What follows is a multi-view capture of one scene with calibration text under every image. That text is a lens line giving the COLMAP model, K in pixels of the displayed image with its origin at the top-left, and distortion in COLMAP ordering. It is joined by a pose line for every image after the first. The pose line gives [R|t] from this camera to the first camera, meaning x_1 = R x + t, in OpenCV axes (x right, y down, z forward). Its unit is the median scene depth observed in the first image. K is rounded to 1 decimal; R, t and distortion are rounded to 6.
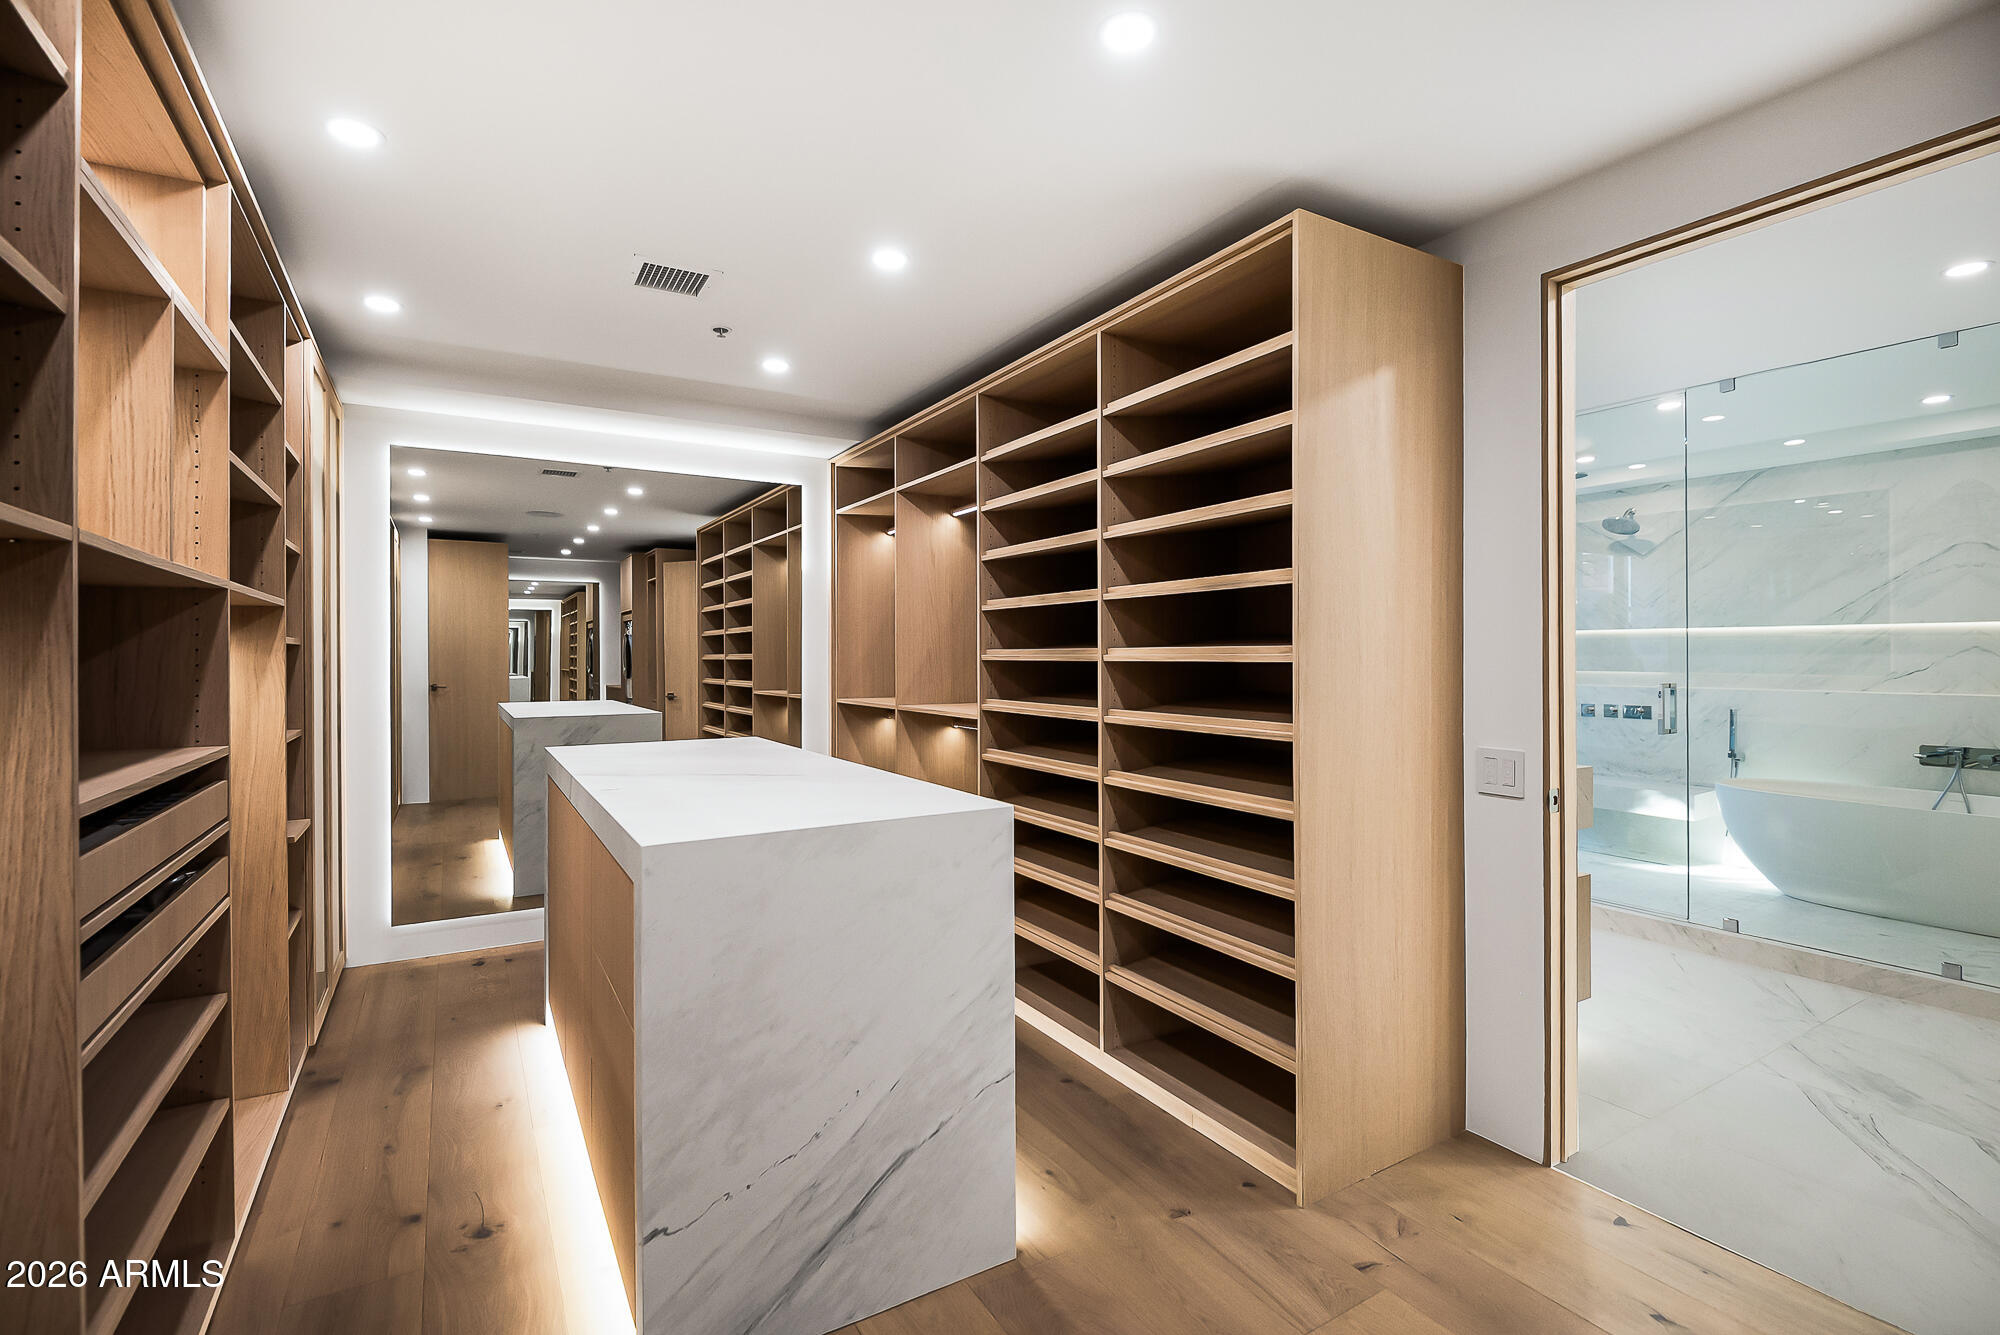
lens RADIAL K [[911.7, 0, 995.7], [0, 911.7, 647.5], [0, 0, 1]] dist [0.001151, -0.003598]
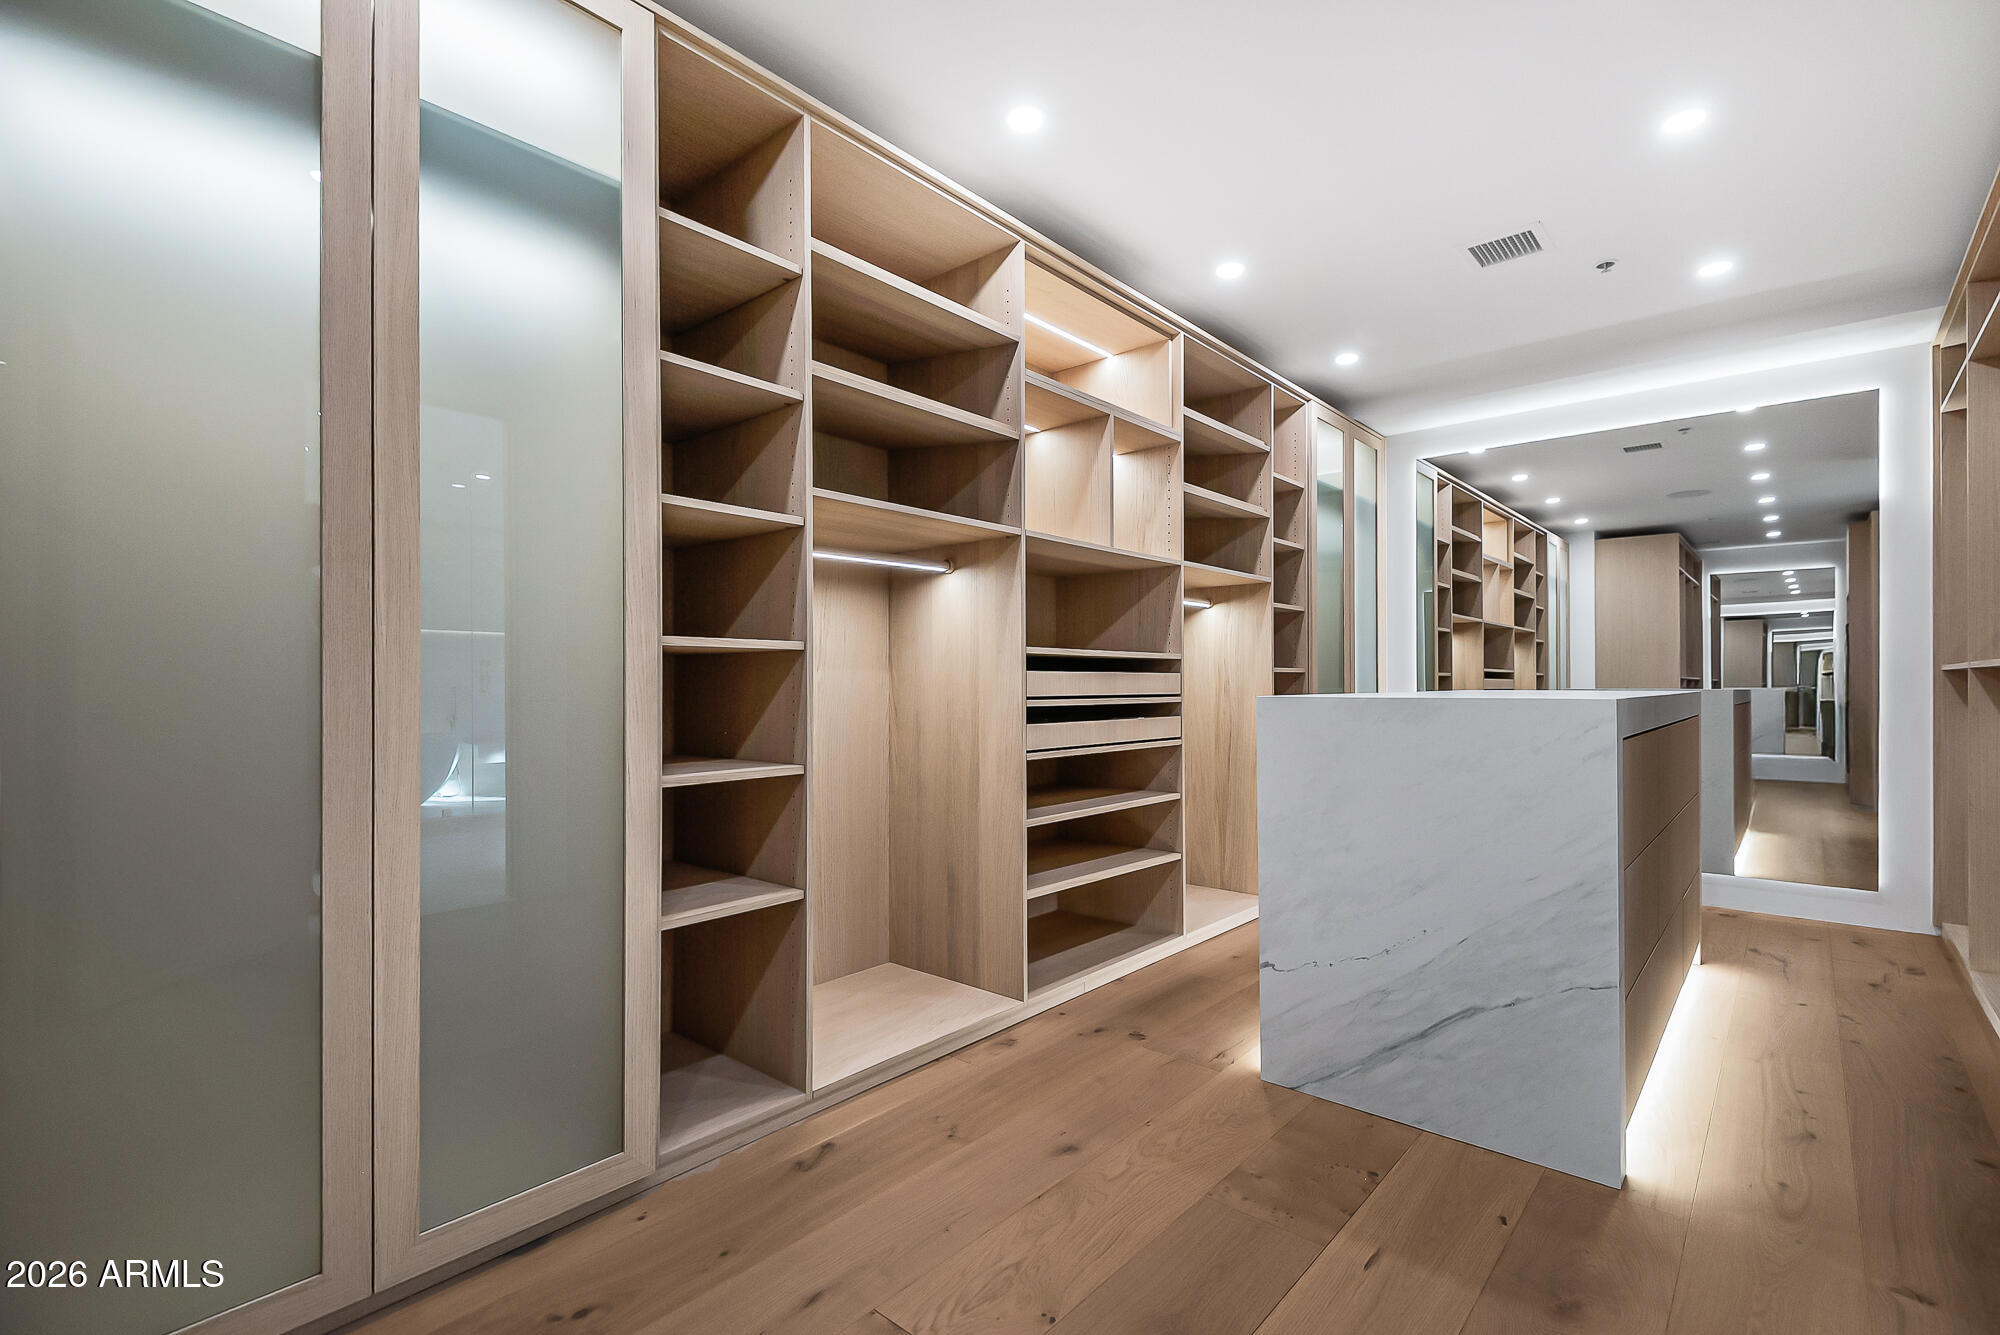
lens RADIAL K [[898.8, 0, 1006.5], [0, 898.8, 678.6], [0, 0, 1]] dist [0.030592, -0.018121]
pose [[0.321207, 0.001167, -0.947008, 0.690875], [0.008249, 0.999958, 0.004030, 0.143326], [0.946973, -0.009106, 0.321184, 0.120442]]
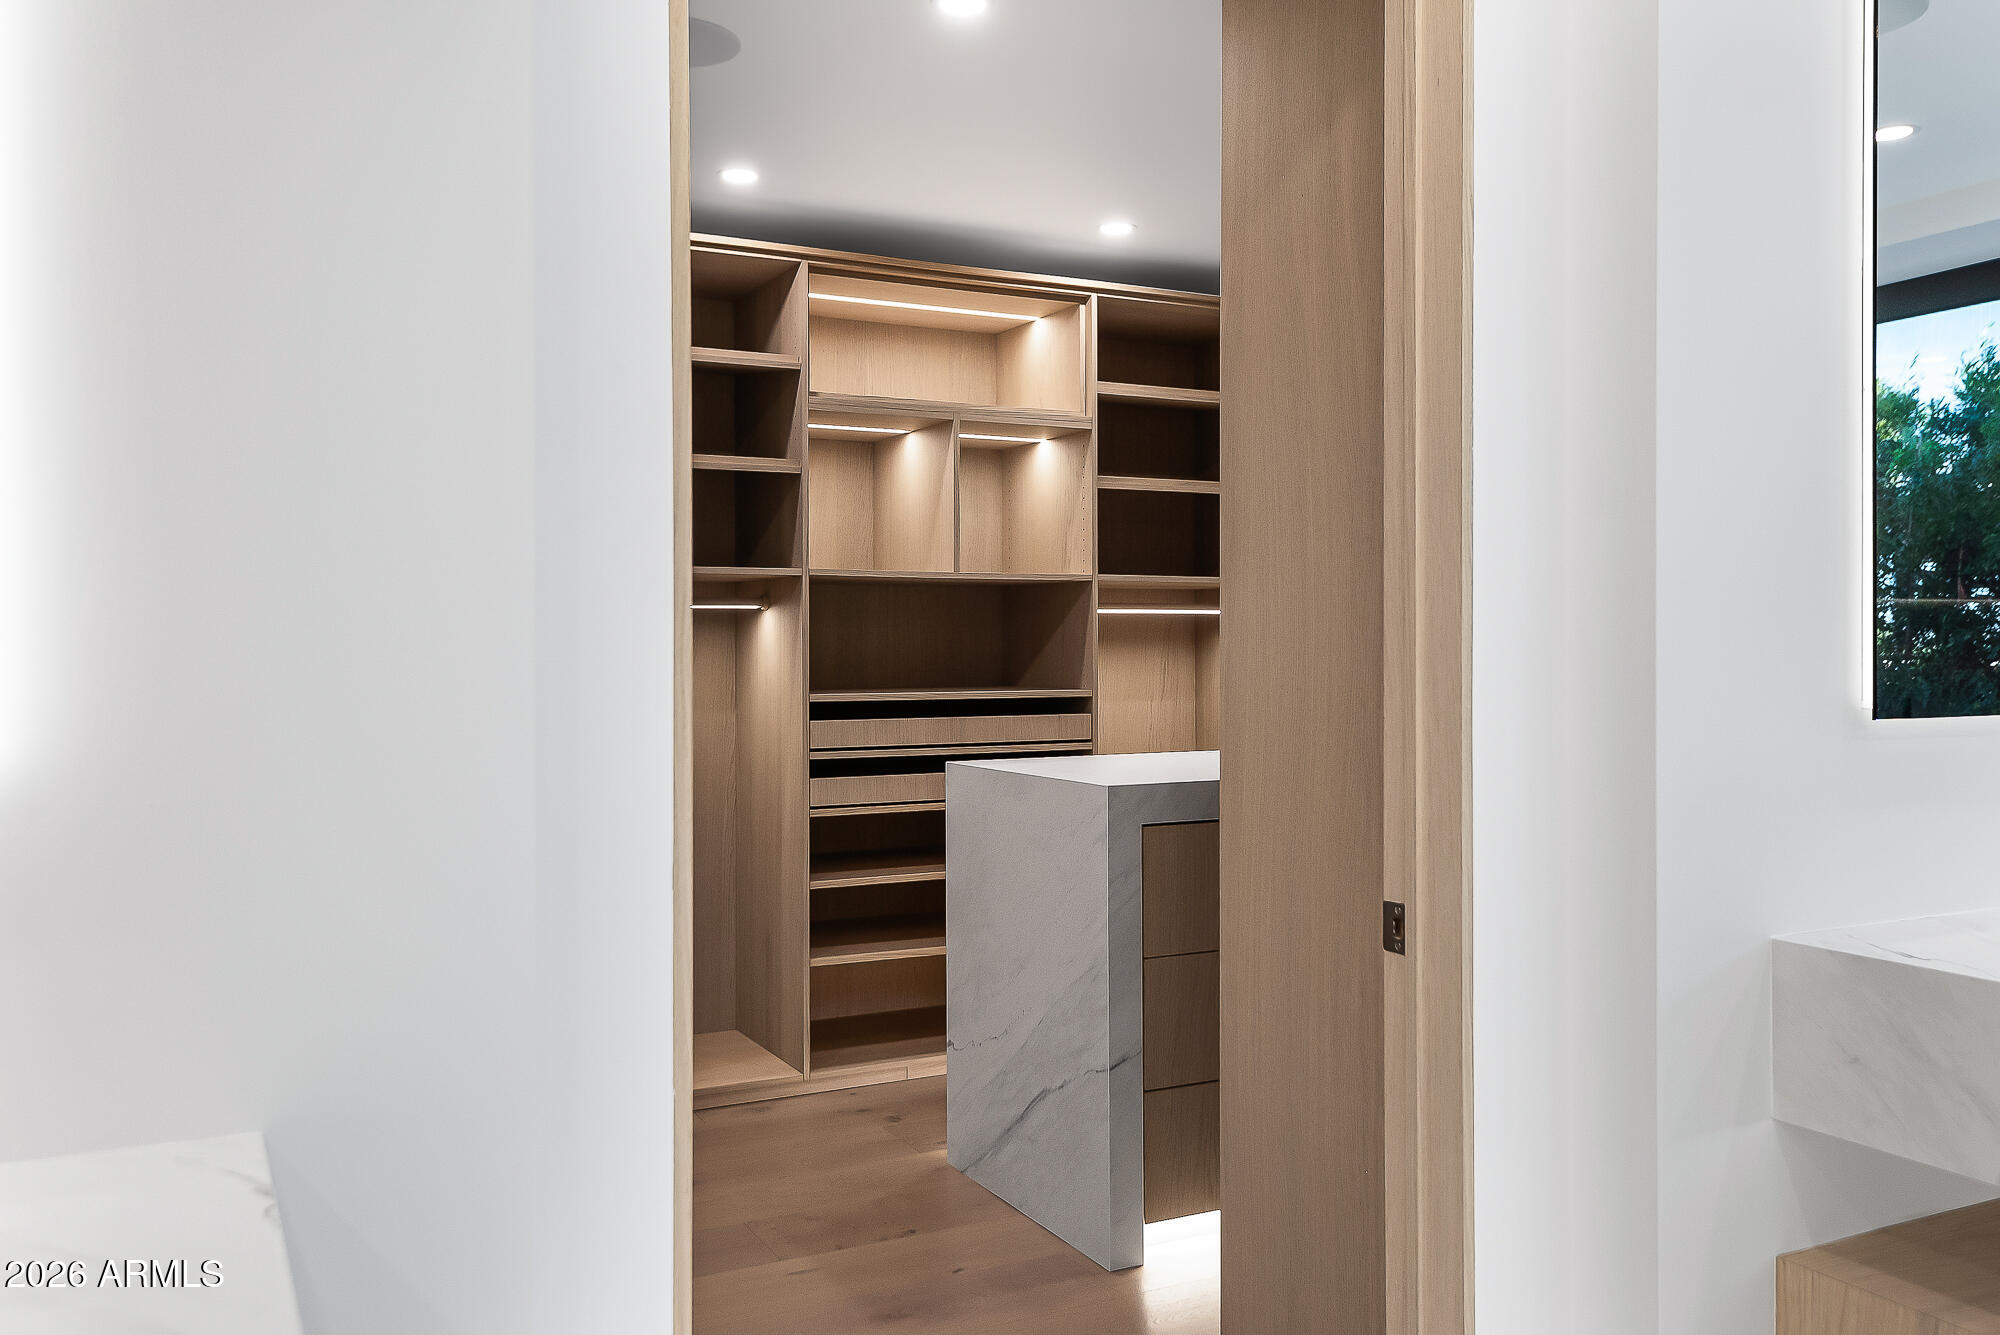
lens RADIAL K [[1613.9, 0, 1007.3], [0, 1613.9, 656.2], [0, 0, 1]] dist [0.115970, 0.000798]
pose [[-0.045519, 0.018016, -0.998801, 1.688085], [0.009945, 0.999796, 0.017581, 0.007380], [0.998914, -0.009132, -0.045689, 0.973747]]
